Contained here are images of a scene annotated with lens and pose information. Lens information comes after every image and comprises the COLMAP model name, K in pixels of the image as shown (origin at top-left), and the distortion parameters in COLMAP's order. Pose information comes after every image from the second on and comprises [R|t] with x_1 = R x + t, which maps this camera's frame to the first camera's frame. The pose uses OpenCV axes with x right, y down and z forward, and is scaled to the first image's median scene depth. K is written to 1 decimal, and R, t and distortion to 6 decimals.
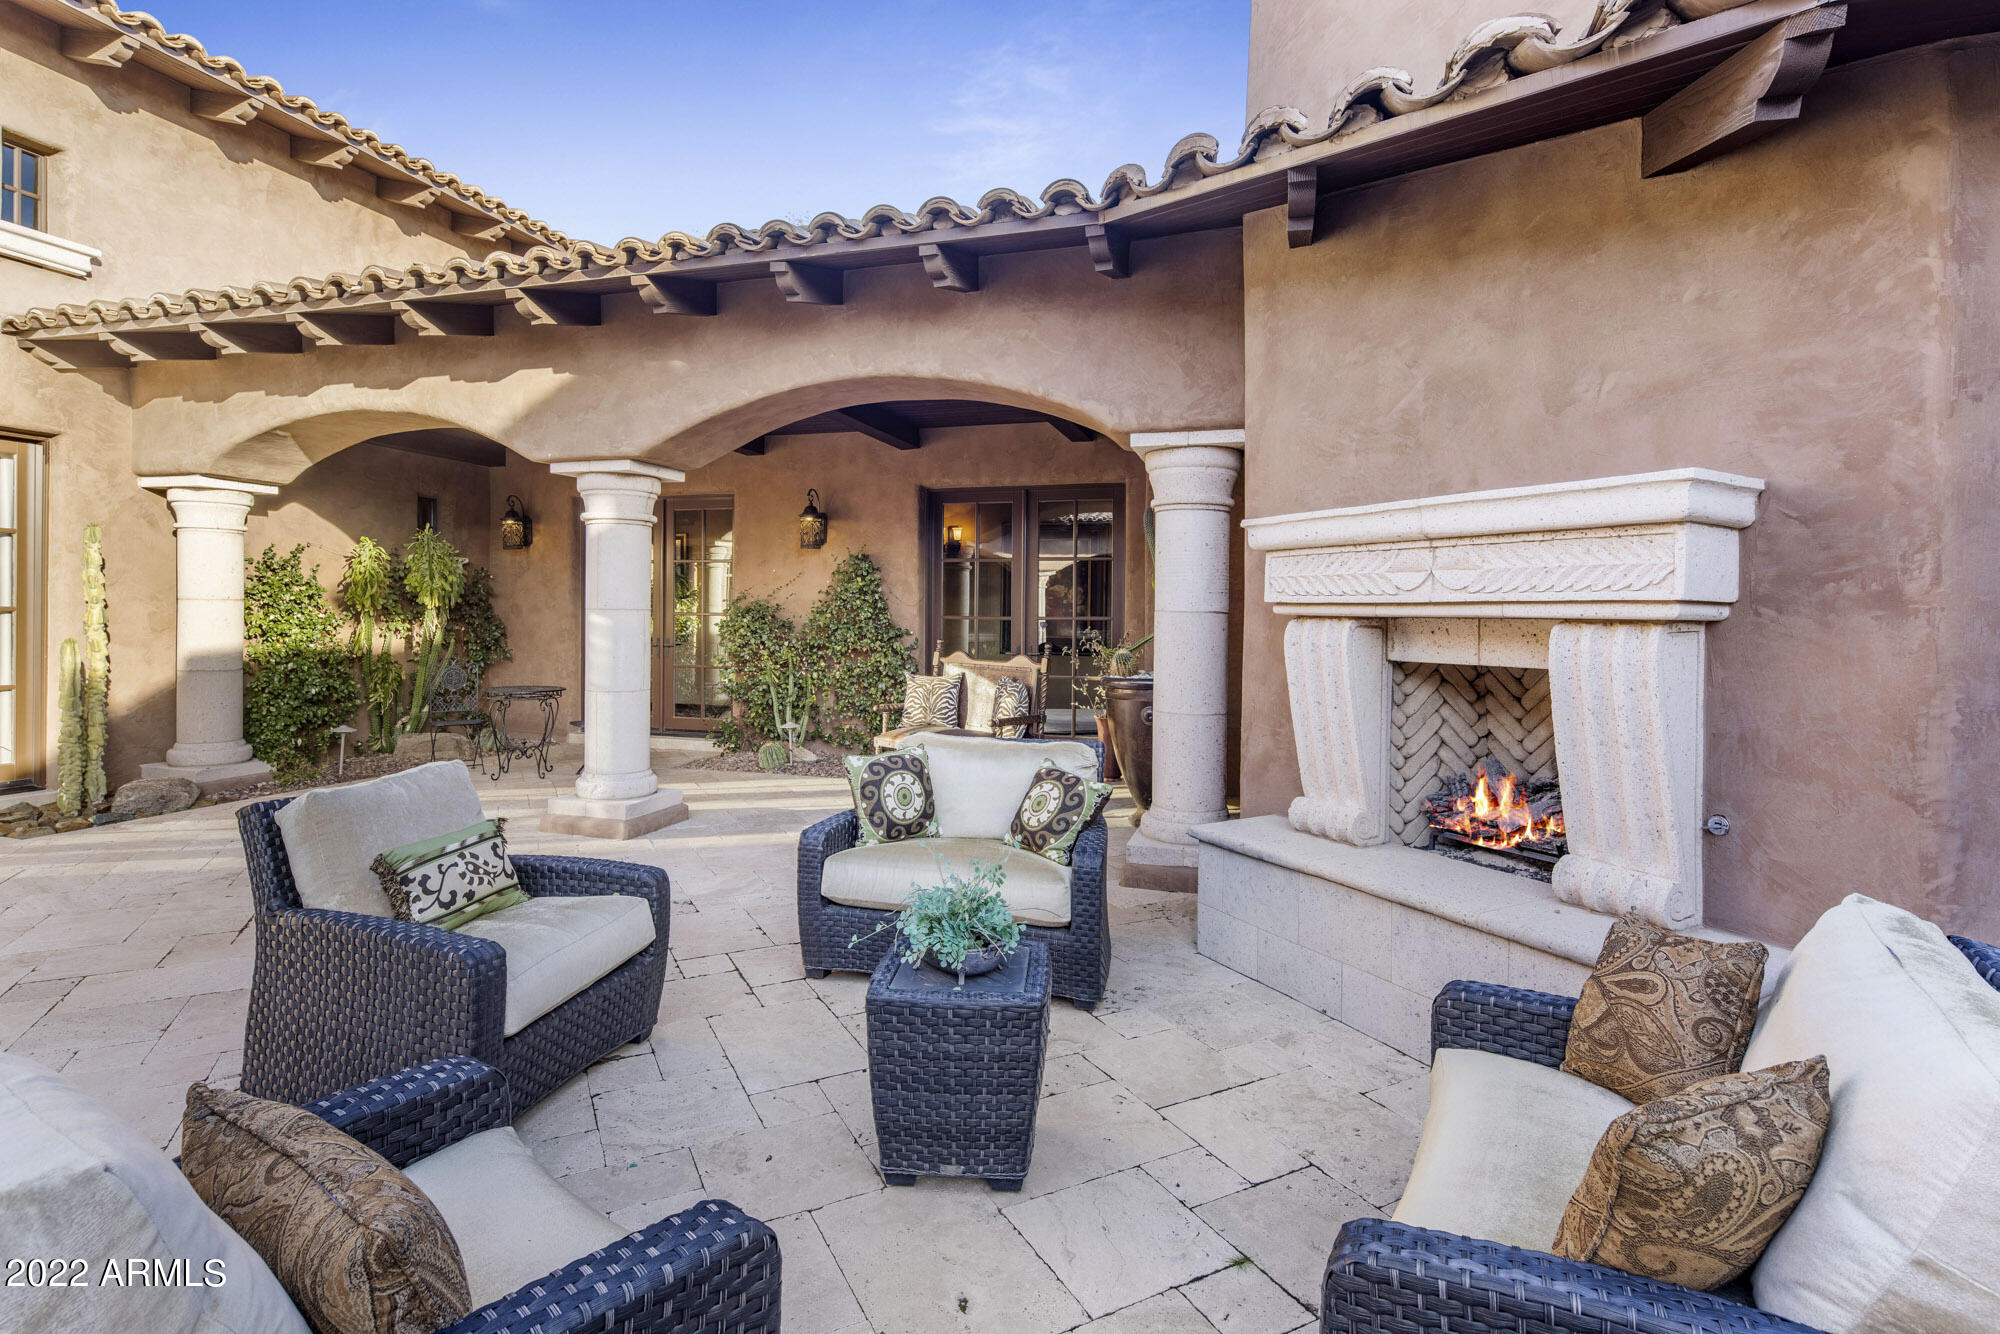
lens RADIAL K [[958.4, 0, 993.6], [0, 958.4, 612.4], [0, 0, 1]] dist [-0.002087, -0.000343]
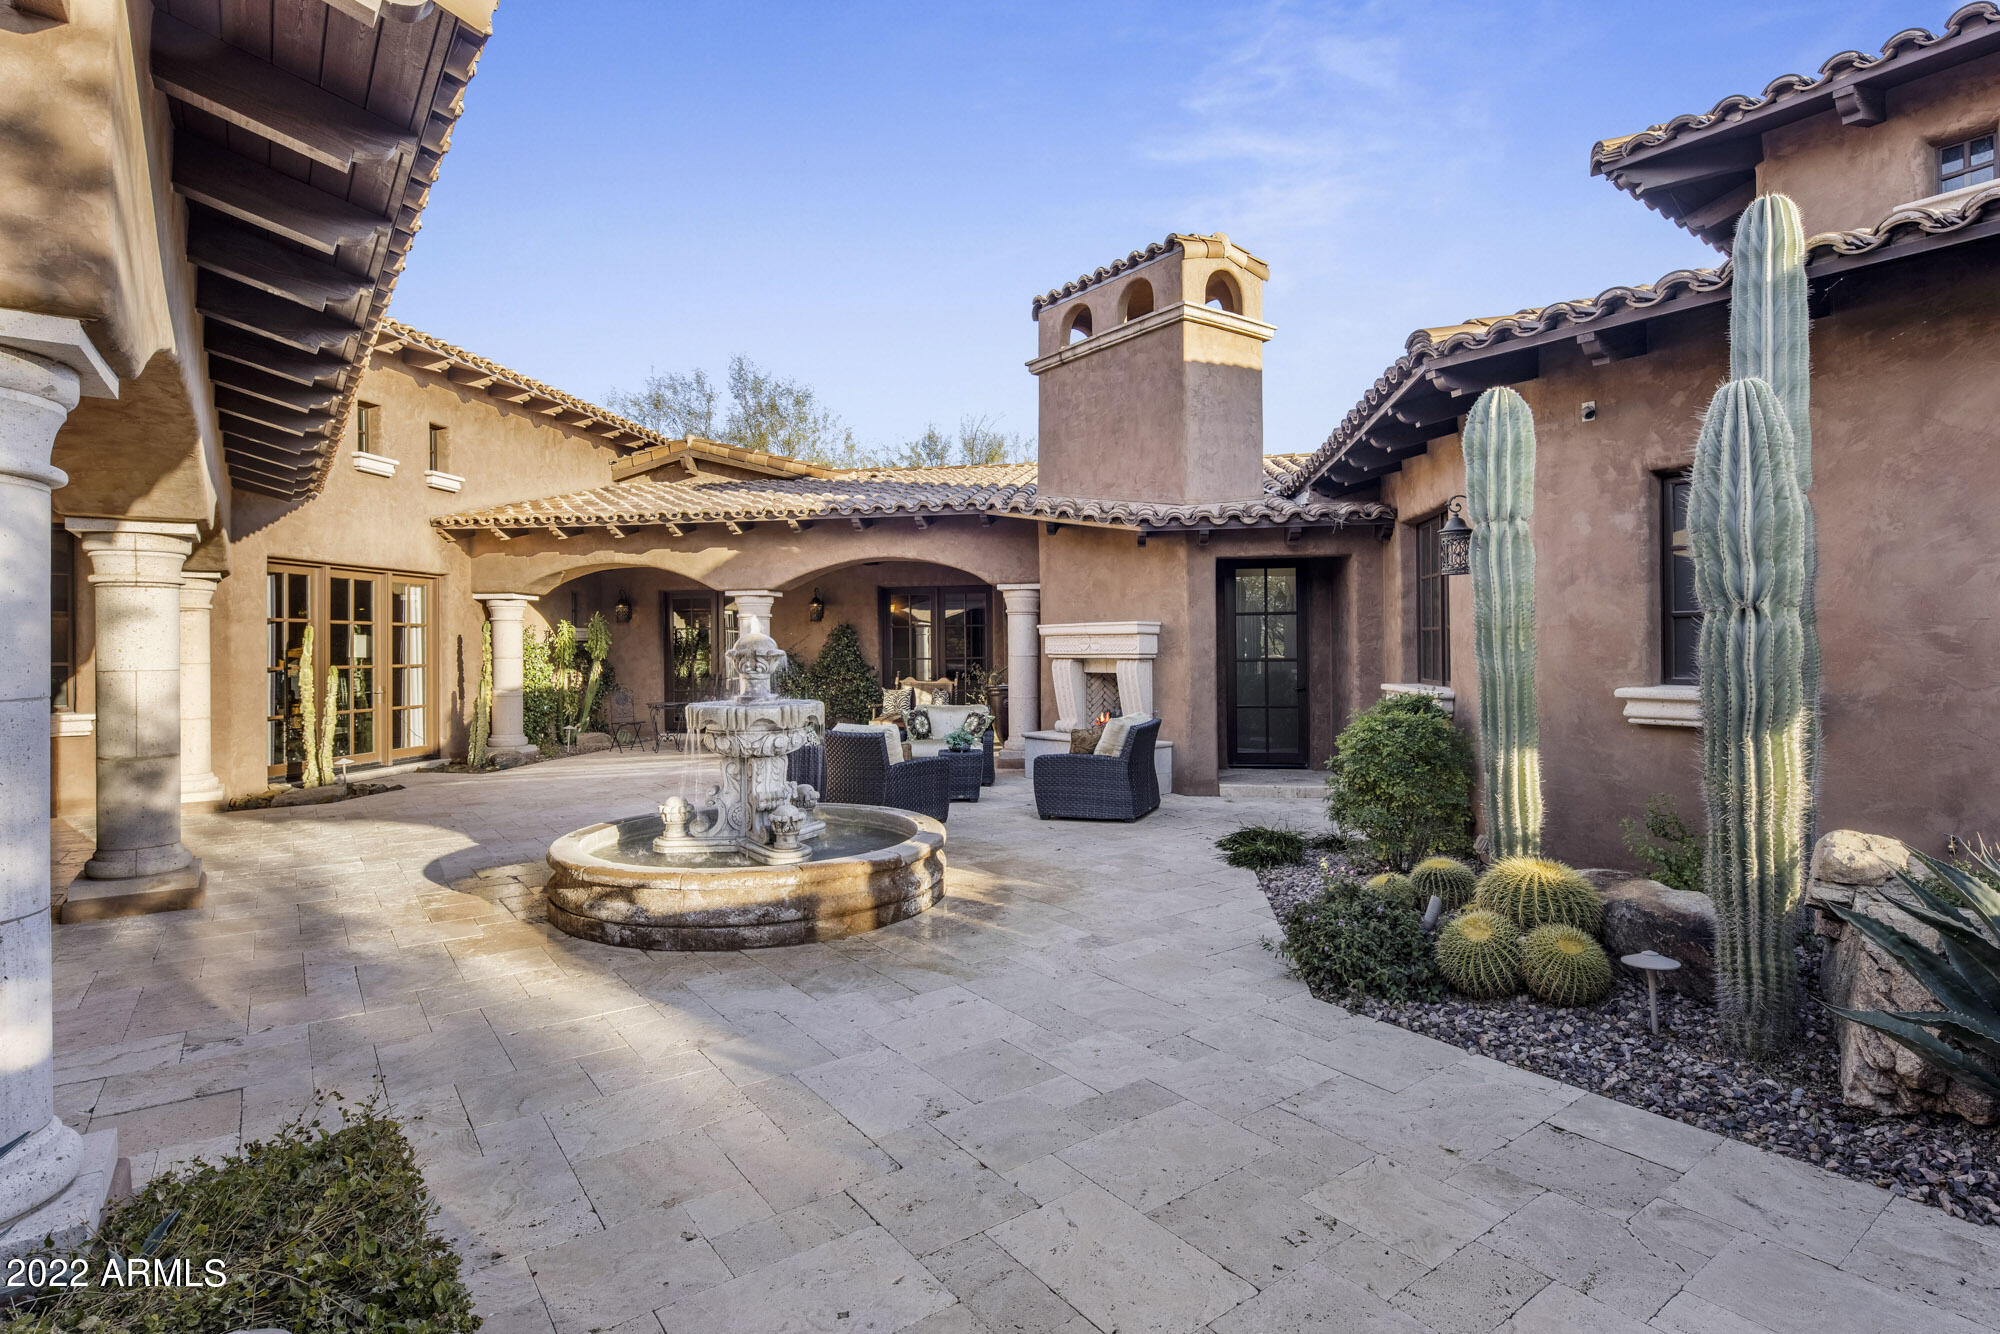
lens RADIAL K [[994.5, 0, 1010.2], [0, 994.5, 643.7], [0, 0, 1]] dist [0.002018, -0.000008]
pose [[0.986142, -0.018816, 0.164835, -0.218784], [0.019196, 0.999815, -0.000717, -0.027811], [-0.164791, 0.003871, 0.986321, -1.347318]]
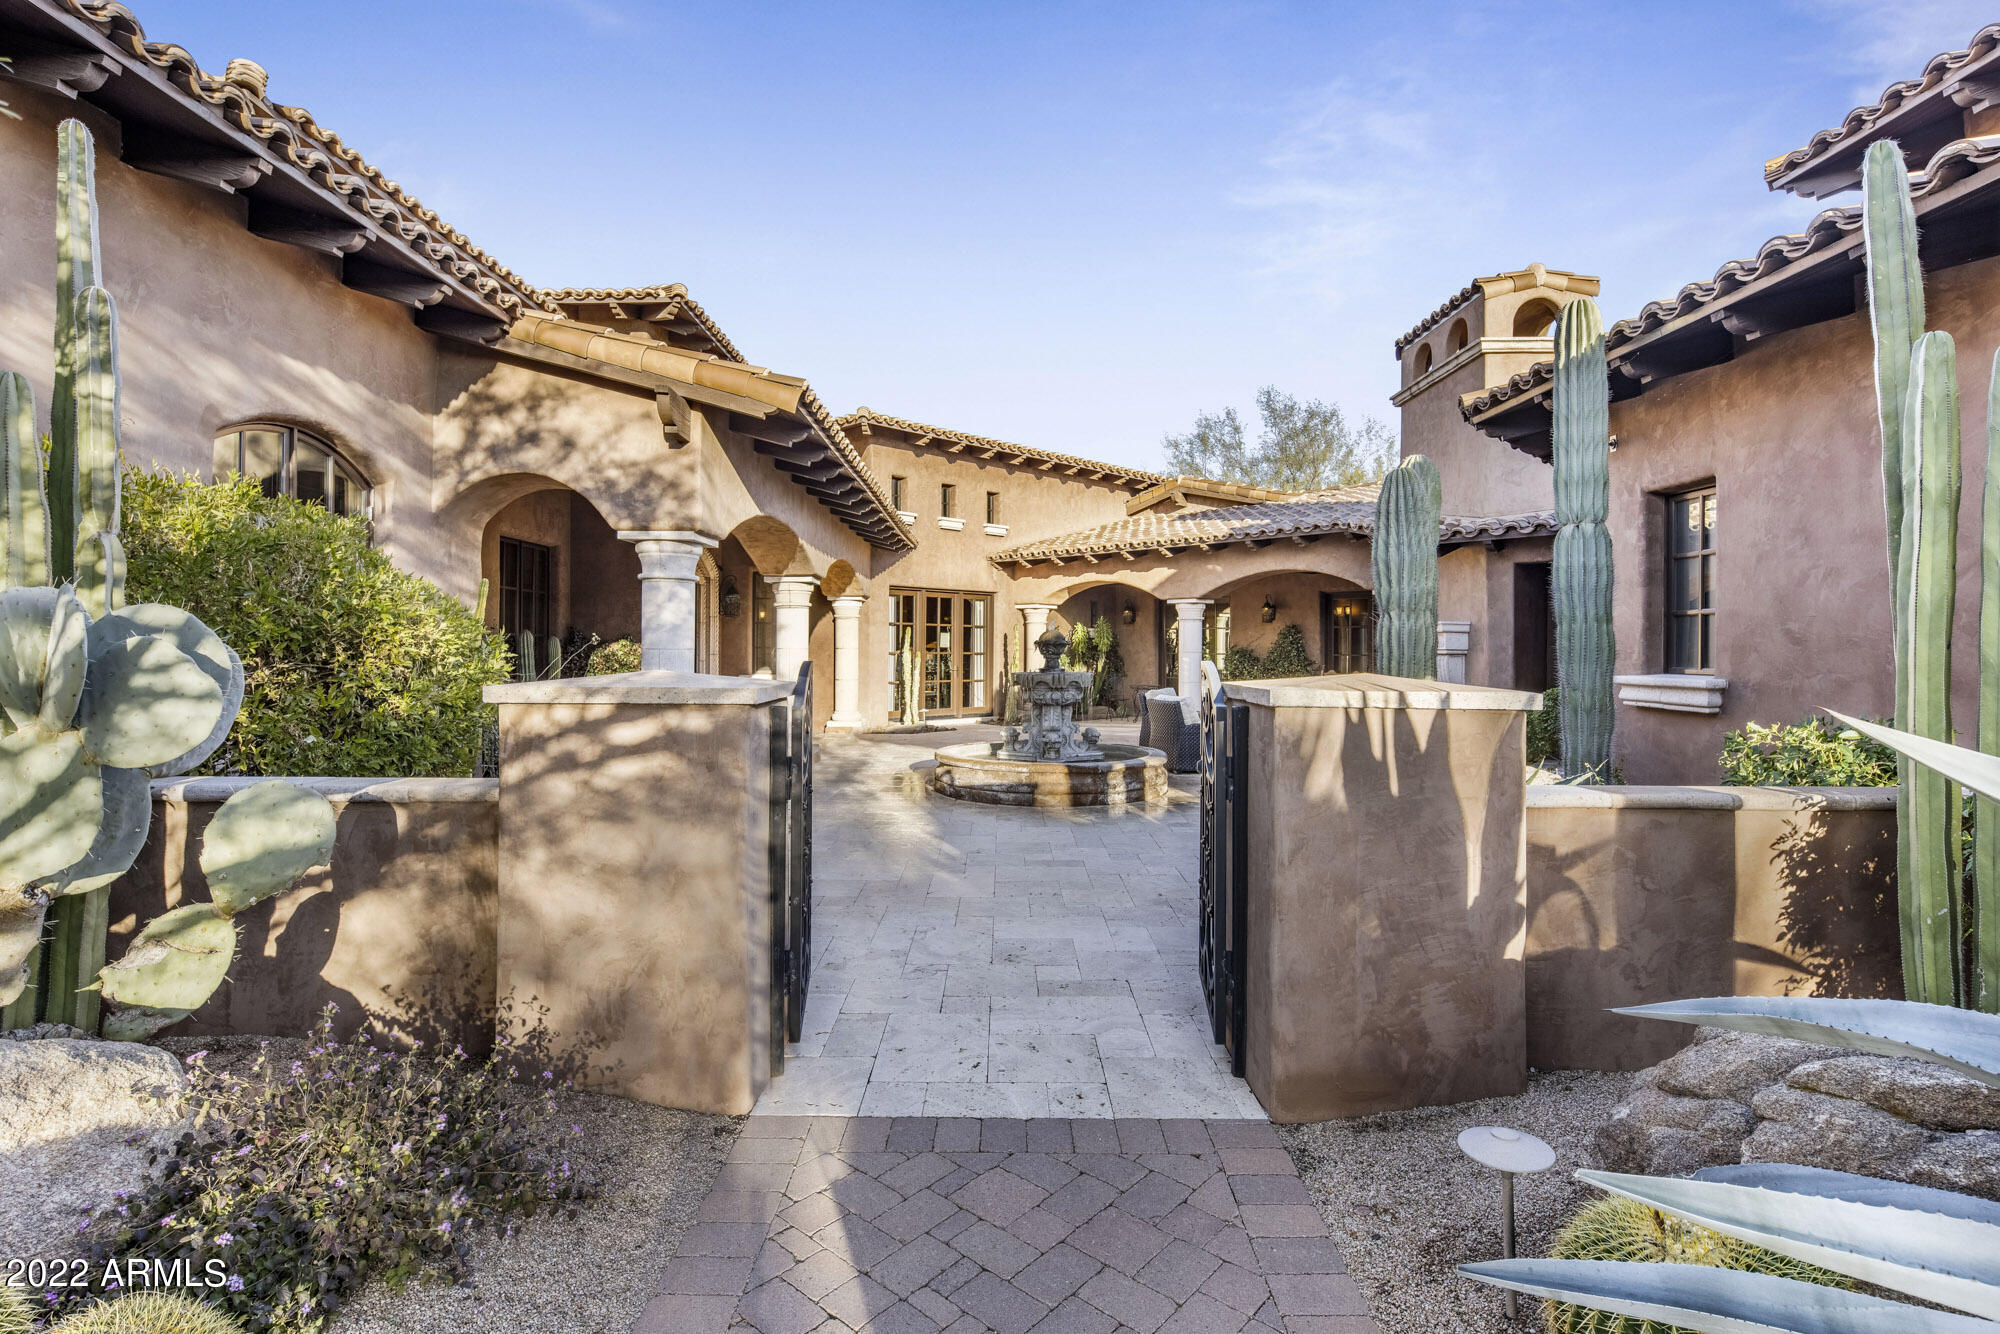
lens RADIAL K [[994.5, 0, 1010.2], [0, 994.5, 643.7], [0, 0, 1]] dist [0.002018, -0.000008]
pose [[0.891046, -0.011150, -0.453777, 0.464330], [0.007087, 0.999918, -0.010653, -0.002082], [0.453858, 0.006277, 0.891052, -1.879880]]
